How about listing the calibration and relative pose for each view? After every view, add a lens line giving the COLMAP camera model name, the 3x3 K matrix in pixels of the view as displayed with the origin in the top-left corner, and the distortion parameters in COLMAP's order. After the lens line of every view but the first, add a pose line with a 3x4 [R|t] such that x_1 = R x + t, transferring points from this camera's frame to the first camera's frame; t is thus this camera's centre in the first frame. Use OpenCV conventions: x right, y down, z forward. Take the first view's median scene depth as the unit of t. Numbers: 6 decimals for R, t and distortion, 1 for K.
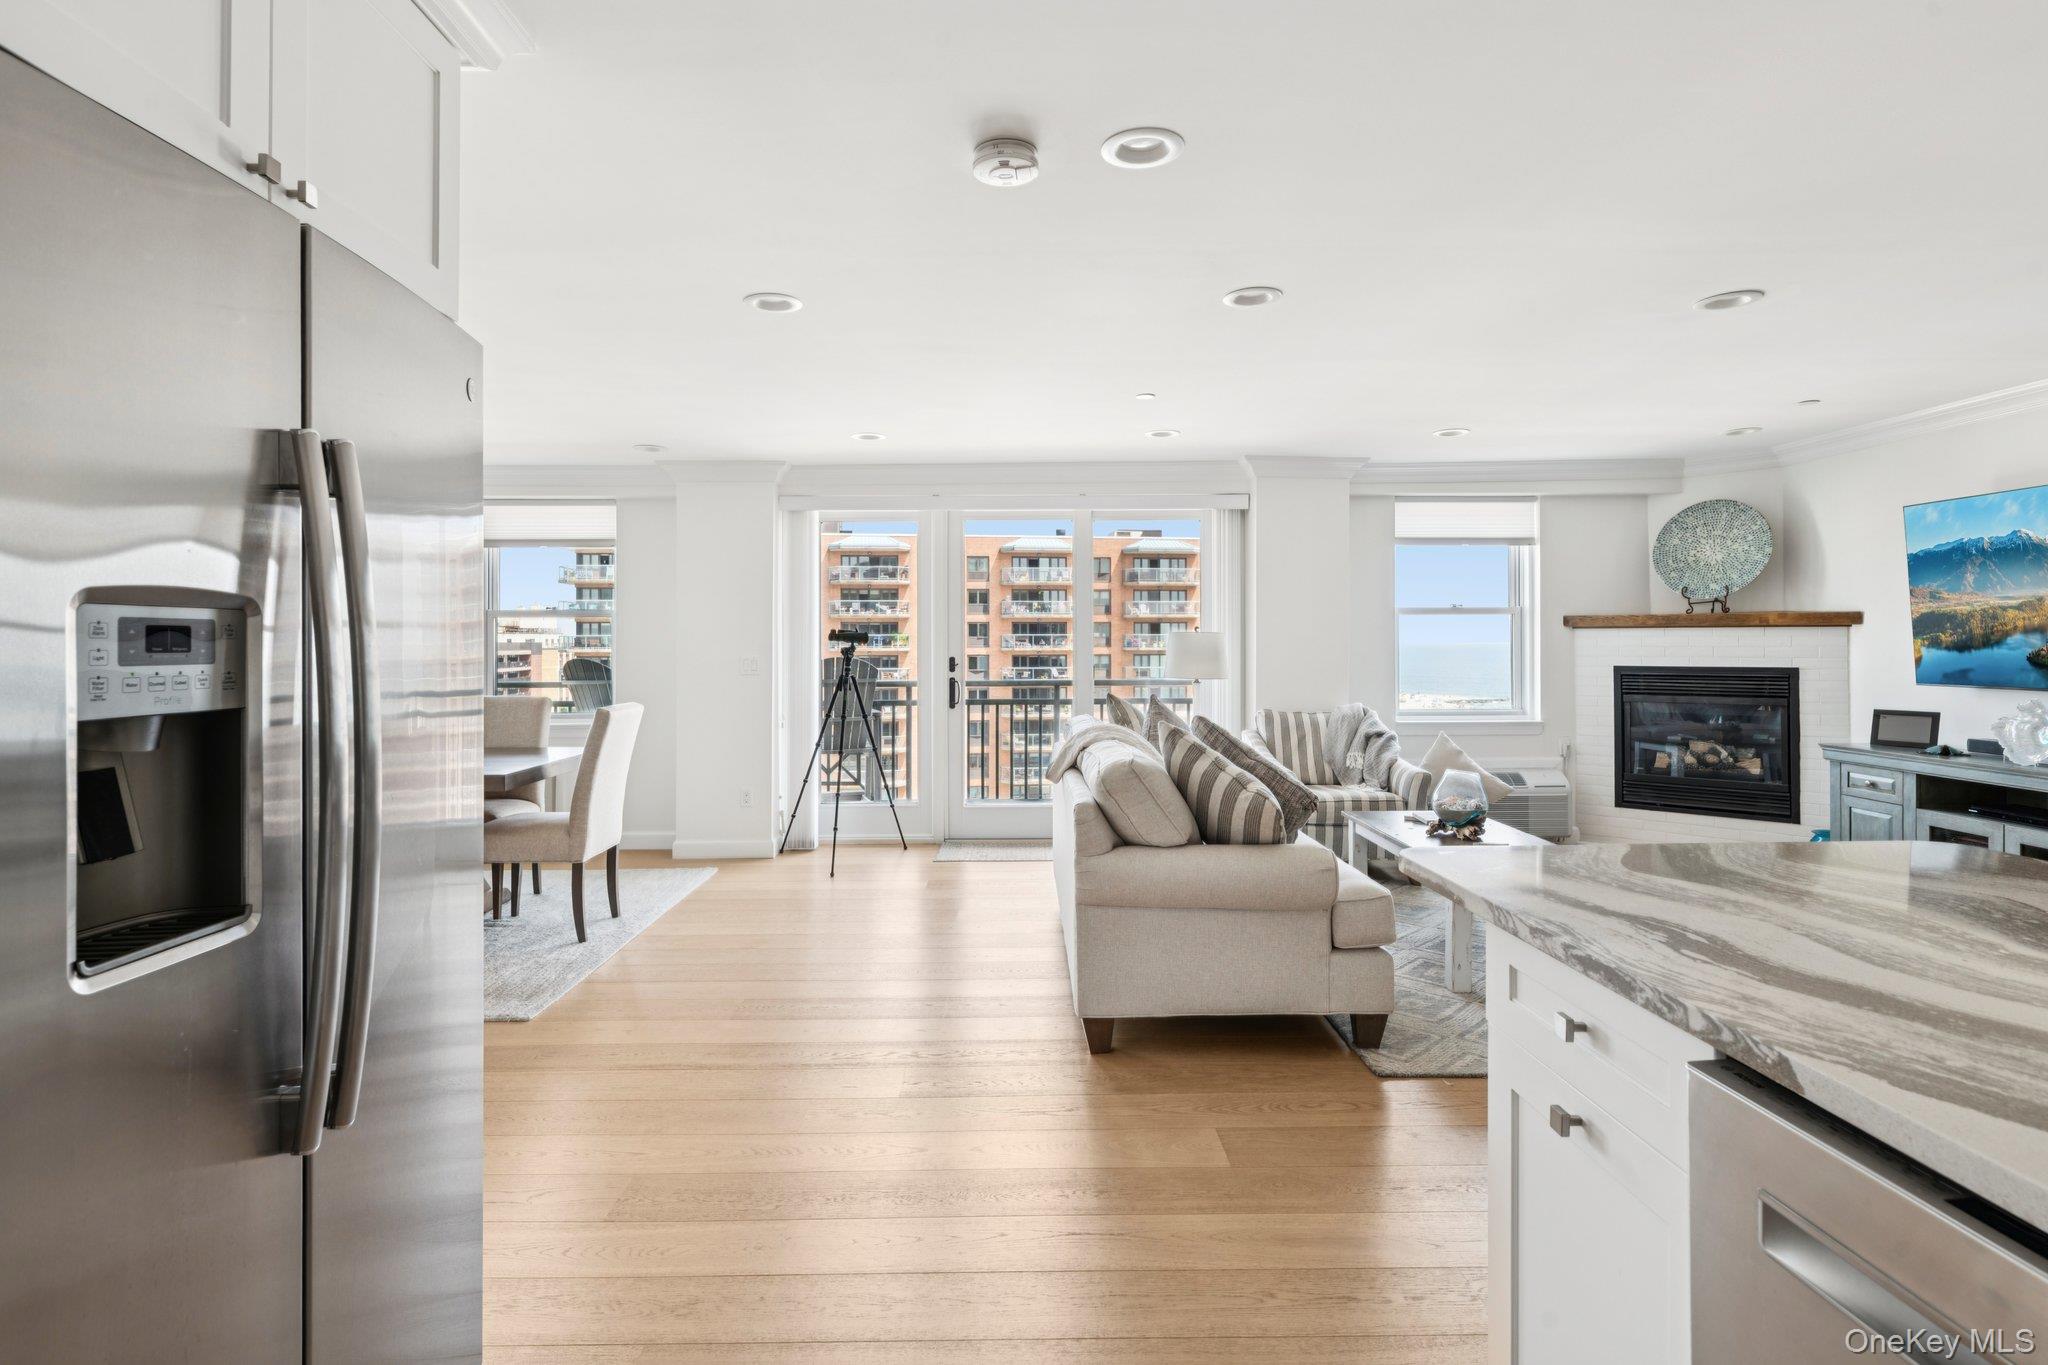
lens RADIAL K [[1025.2, 0, 1017.2], [0, 1025.2, 636.8], [0, 0, 1]] dist [0.001119, -0.000008]
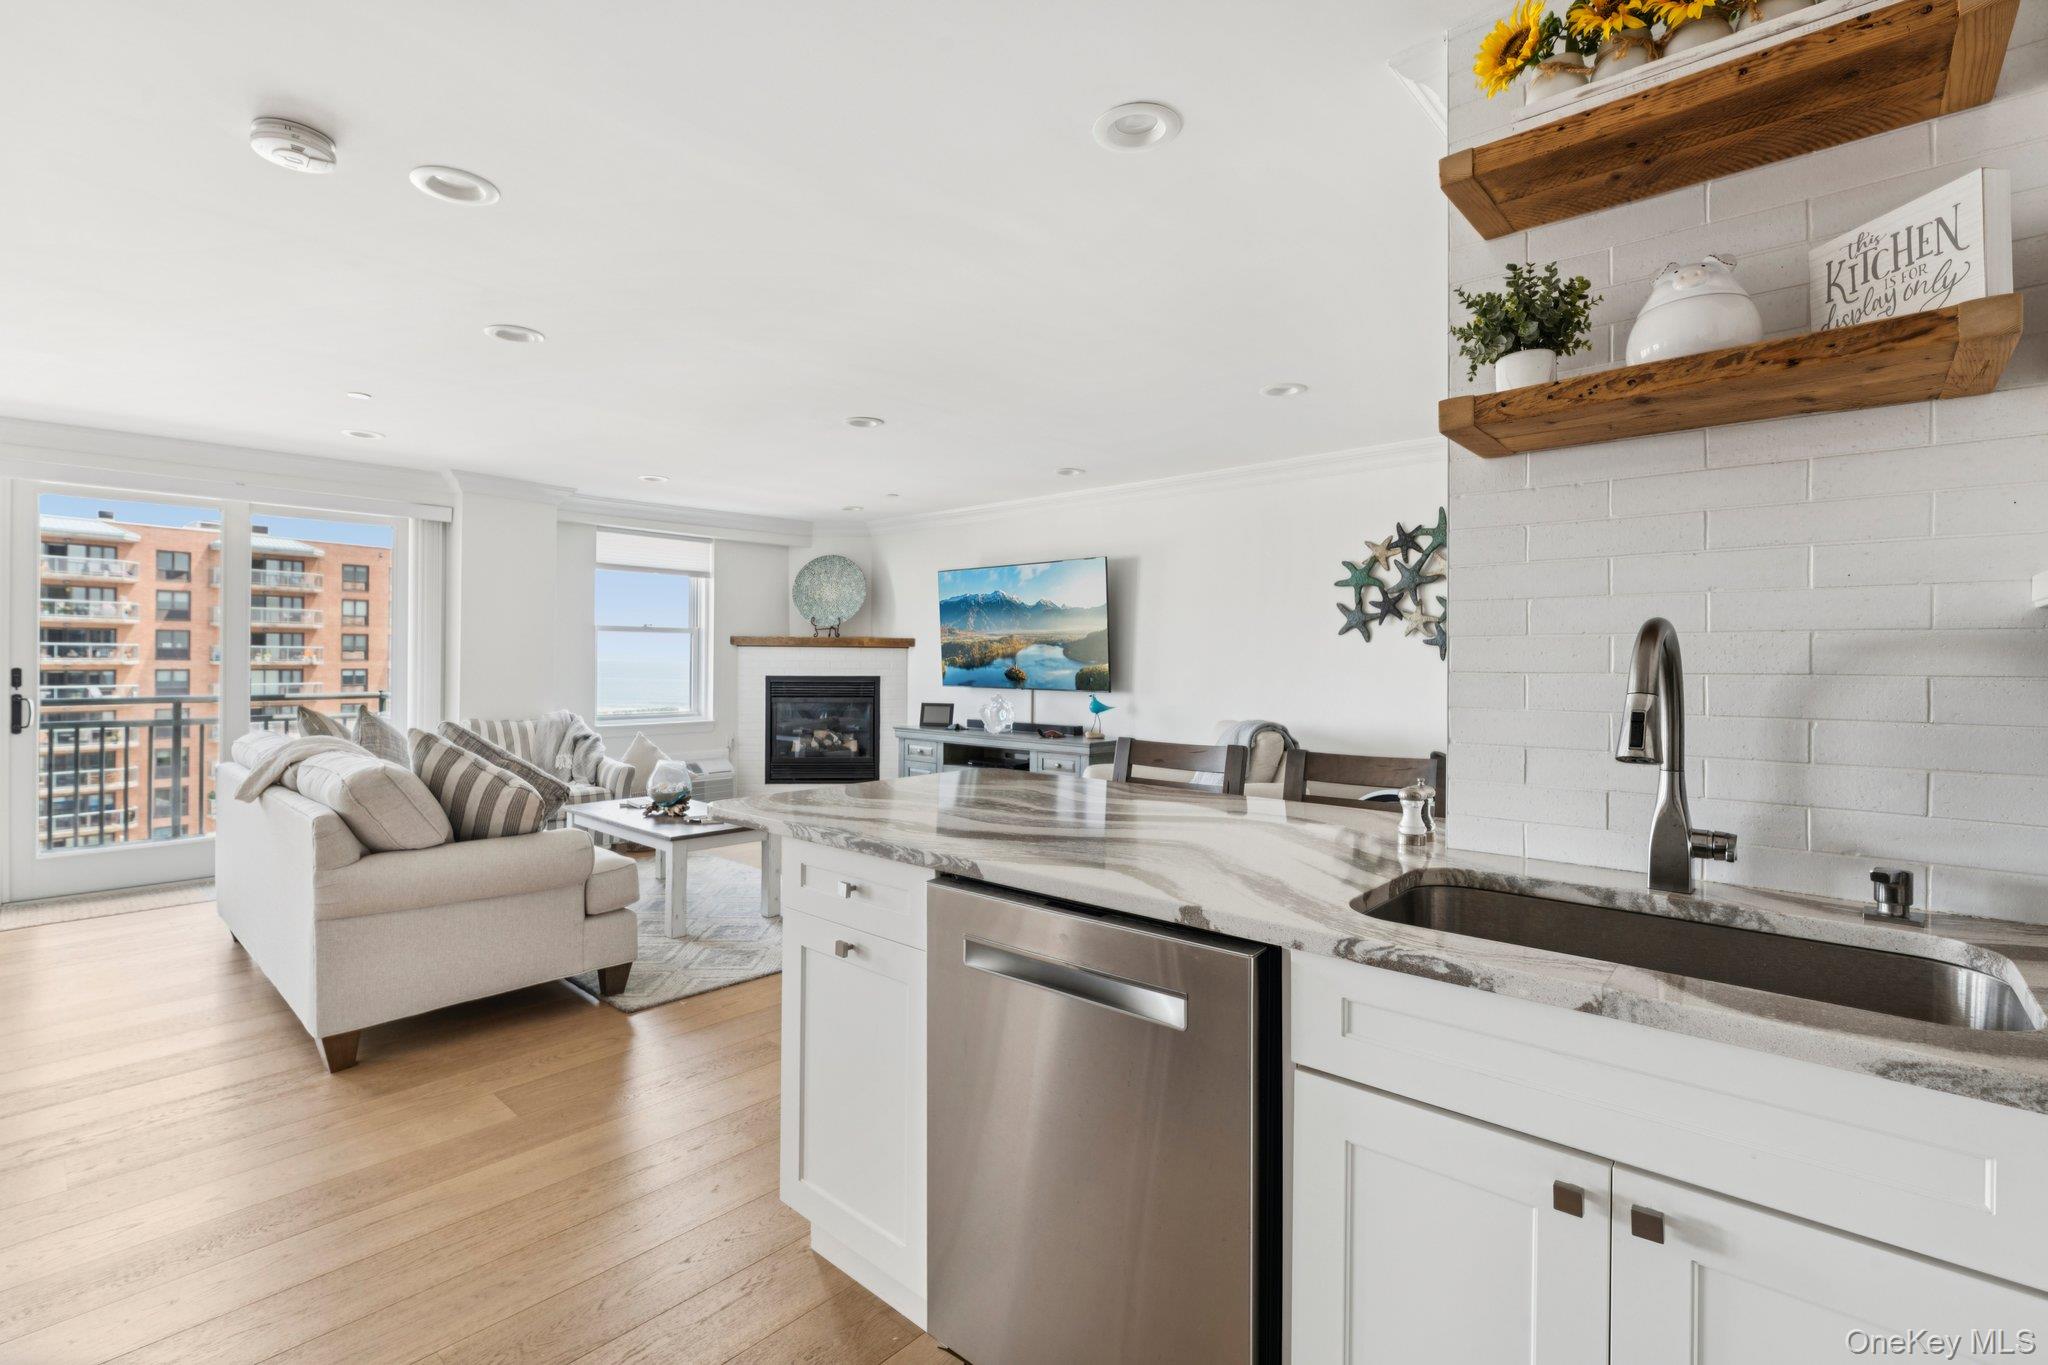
lens RADIAL K [[930.8, 0, 1010.5], [0, 930.8, 662.3], [0, 0, 1]] dist [0.001160, 0.001101]
pose [[0.684084, 0.006548, 0.729374, -0.068900], [-0.013094, 0.999909, 0.003304, 0.003607], [-0.729286, -0.011811, 0.684107, -0.034467]]
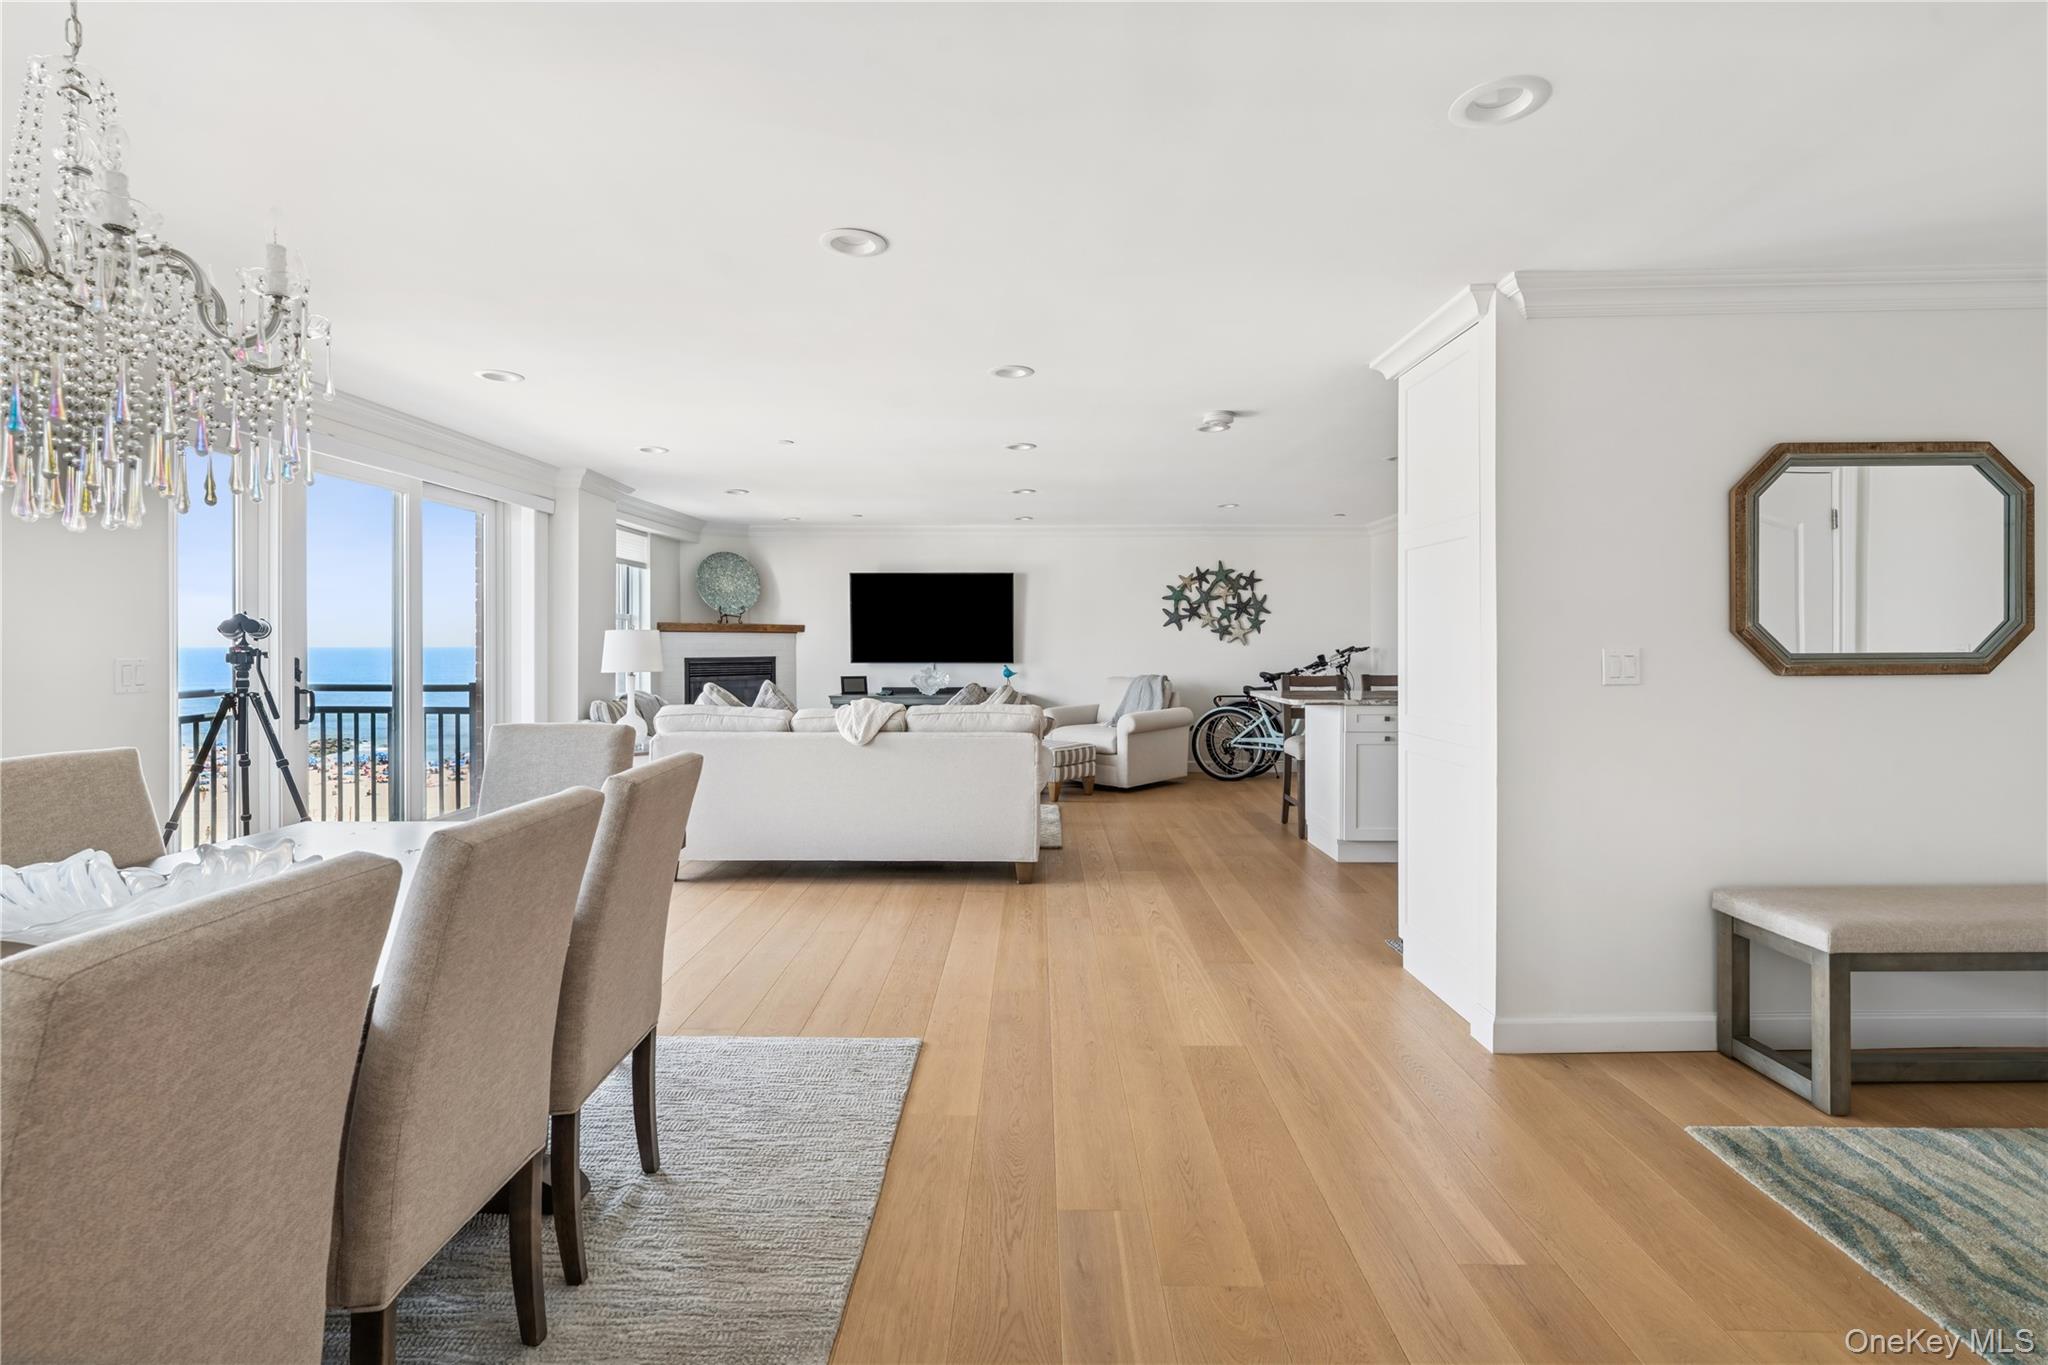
lens RADIAL K [[938.0, 0, 1012.5], [0, 938.0, 644.7], [0, 0, 1]] dist [0.000327, -0.000485]
pose [[0.028786, 0.001689, 0.999584, -0.757191], [-0.003858, 0.999991, -0.001579, 0.010291], [-0.999578, -0.003811, 0.028792, 0.514085]]
